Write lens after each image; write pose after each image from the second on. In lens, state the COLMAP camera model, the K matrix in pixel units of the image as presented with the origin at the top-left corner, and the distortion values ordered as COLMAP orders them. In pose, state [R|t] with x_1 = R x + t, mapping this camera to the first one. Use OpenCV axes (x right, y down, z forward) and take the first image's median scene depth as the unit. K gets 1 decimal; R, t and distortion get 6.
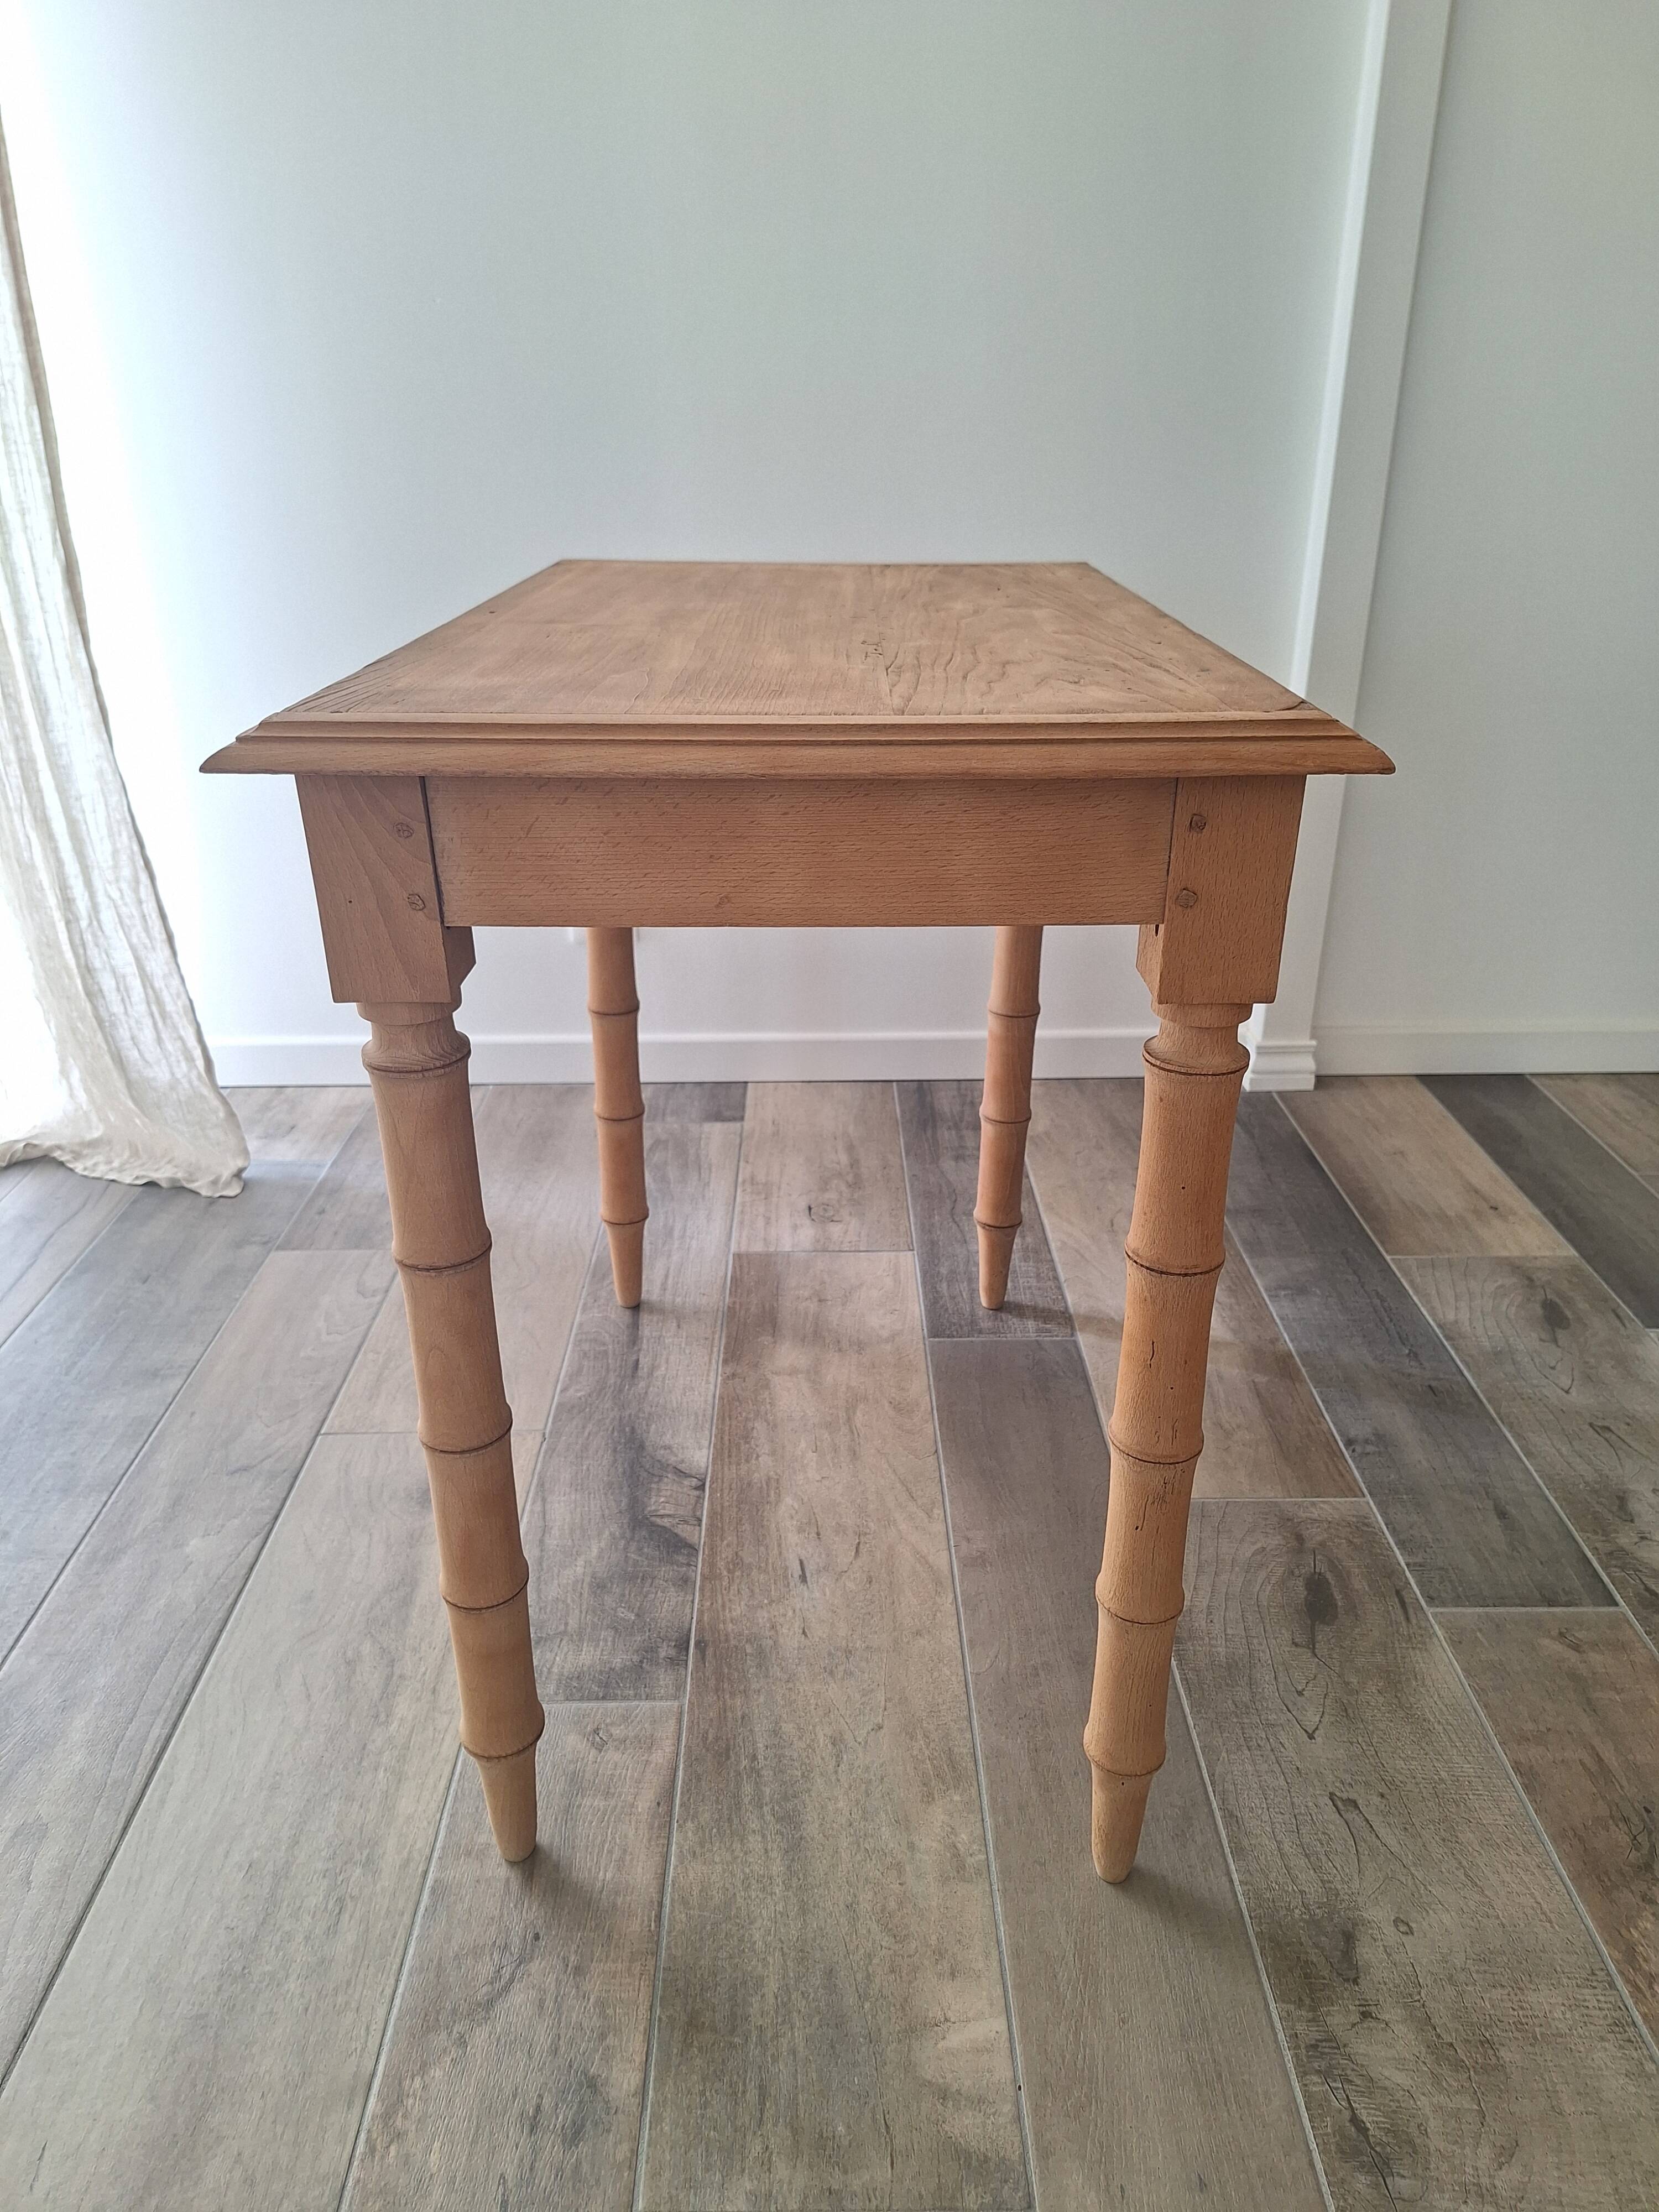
lens RADIAL K [[1530.7, 0, 812.9], [0, 1530.7, 1110.1], [0, 0, 1]] dist [0.116741, -0.139684]
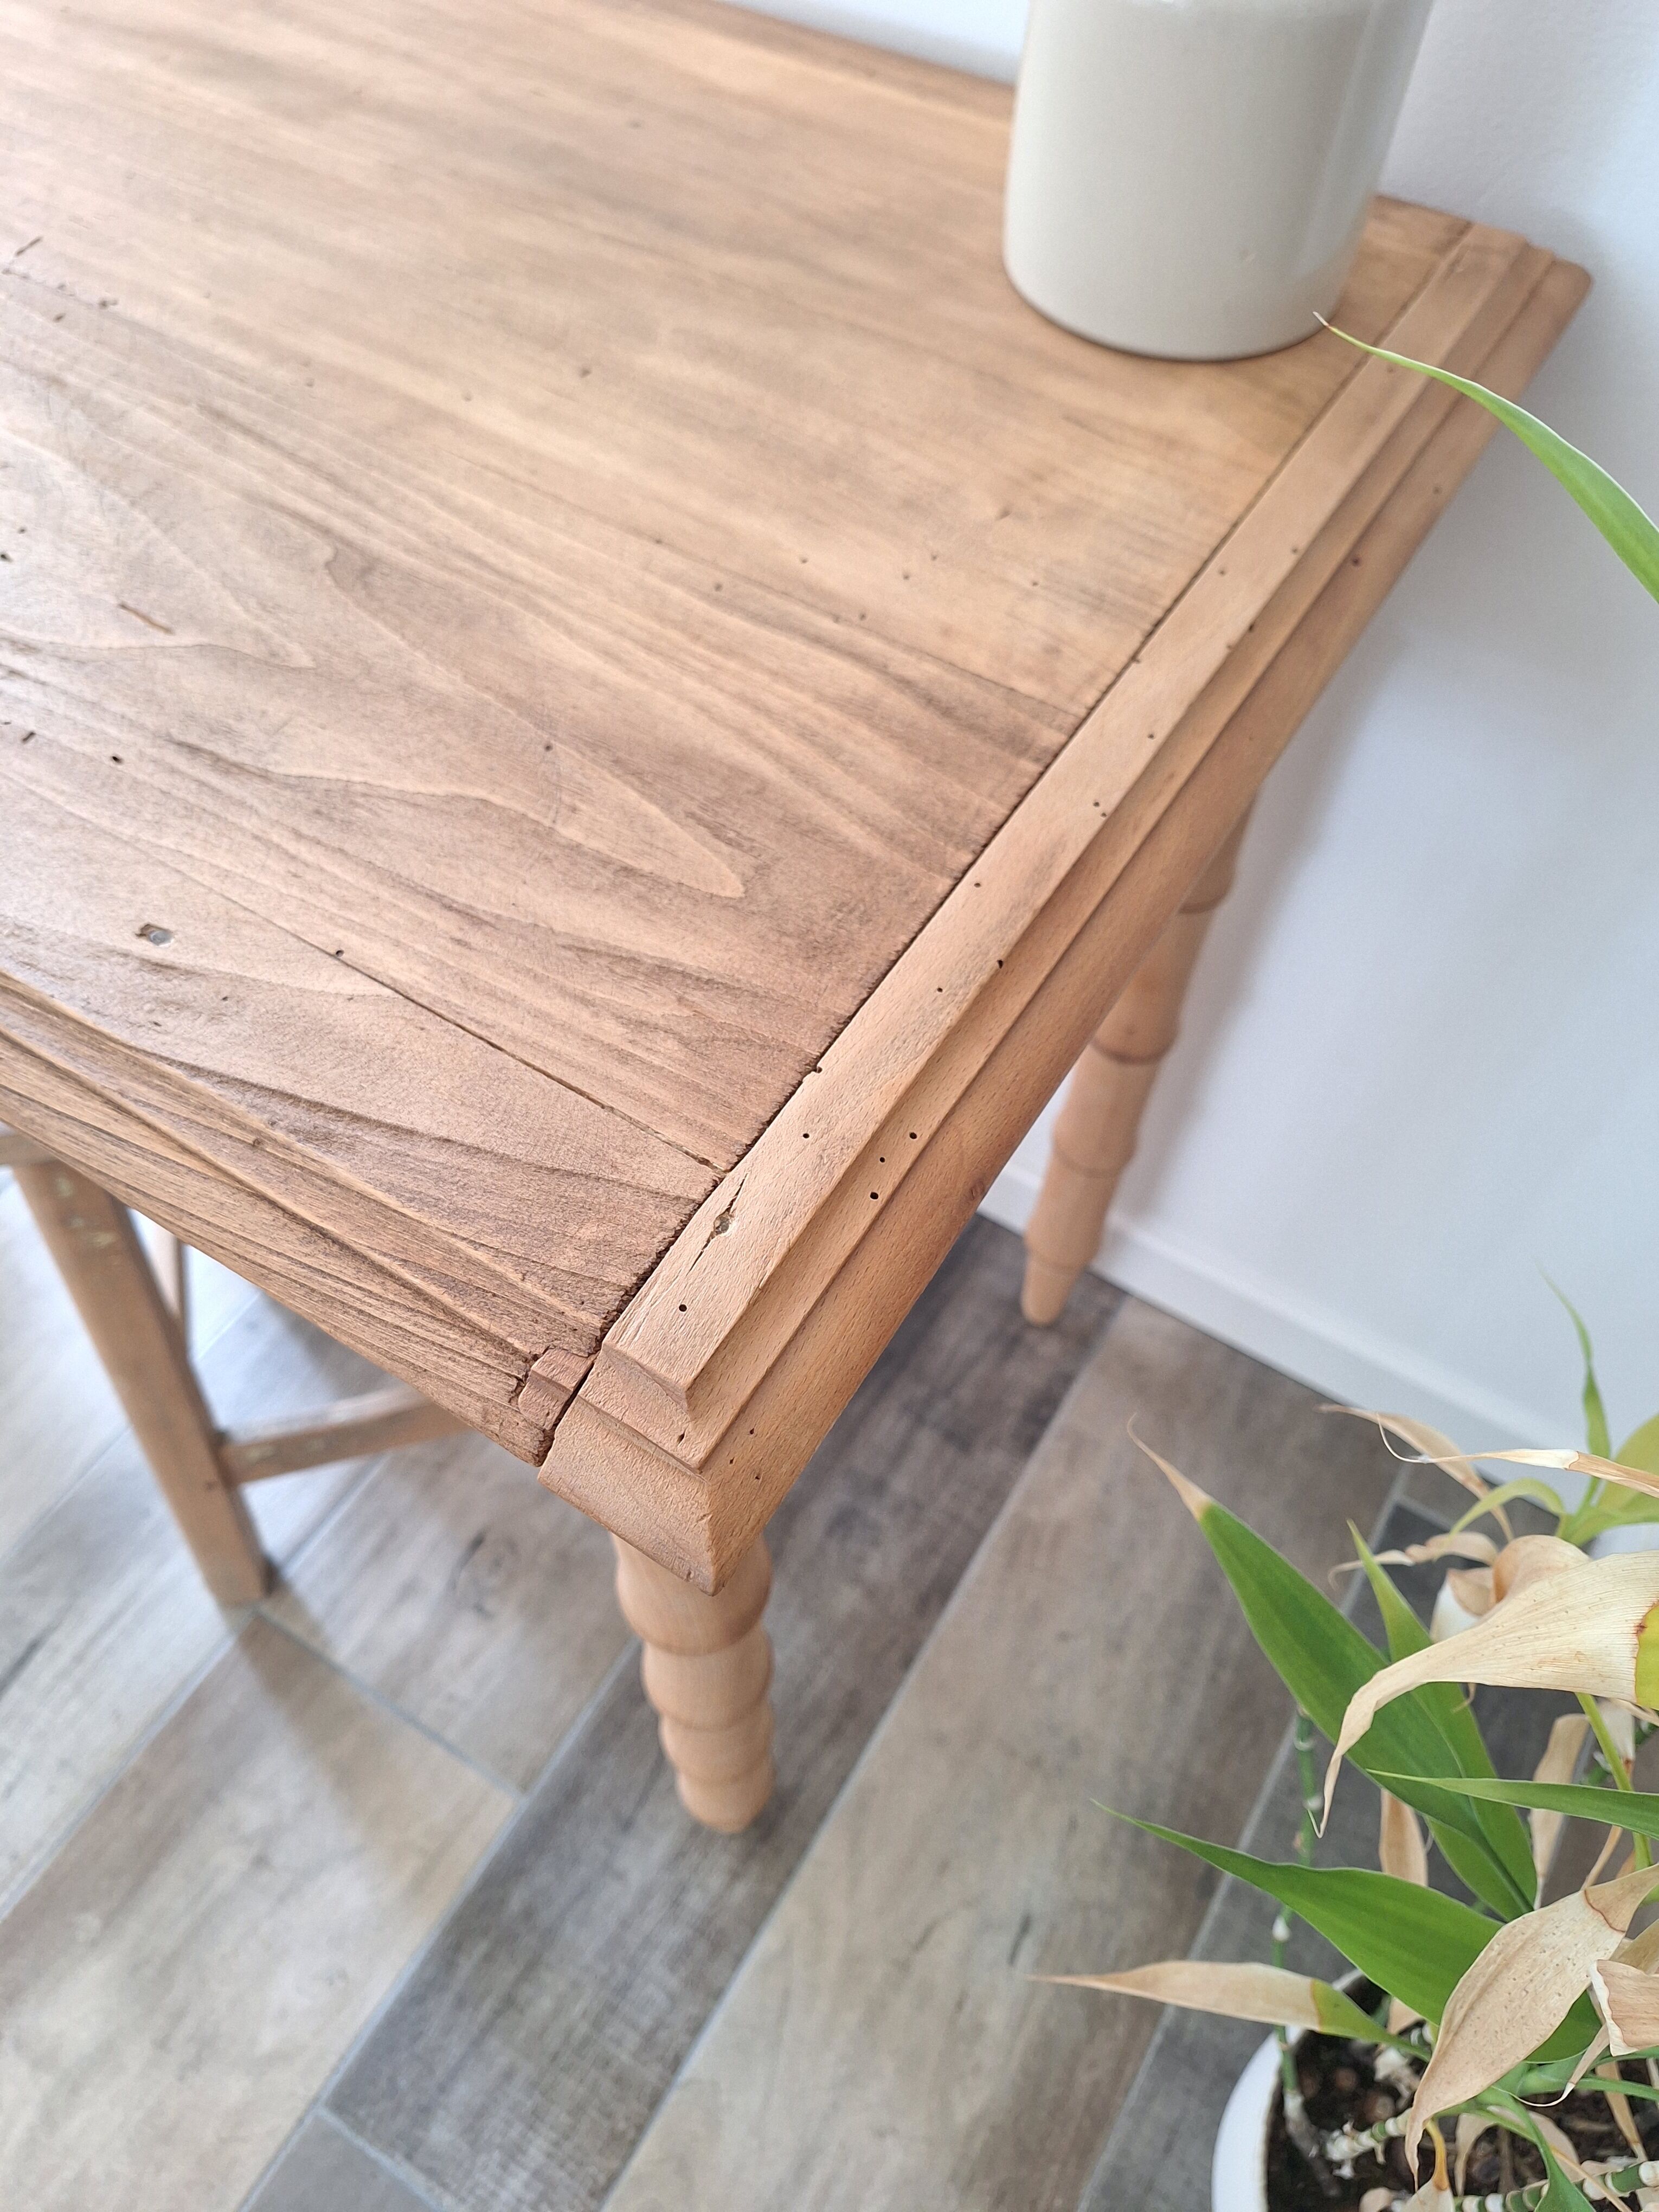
lens RADIAL K [[1568.6, 0, 825.5], [0, 1568.6, 1115.0], [0, 0, 1]] dist [0.048681, -0.082467]
pose [[0.850047, 0.446320, -0.279676, 0.251728], [-0.235875, 0.797345, 0.555521, -0.519492], [0.470938, -0.406250, 0.783057, 0.924639]]
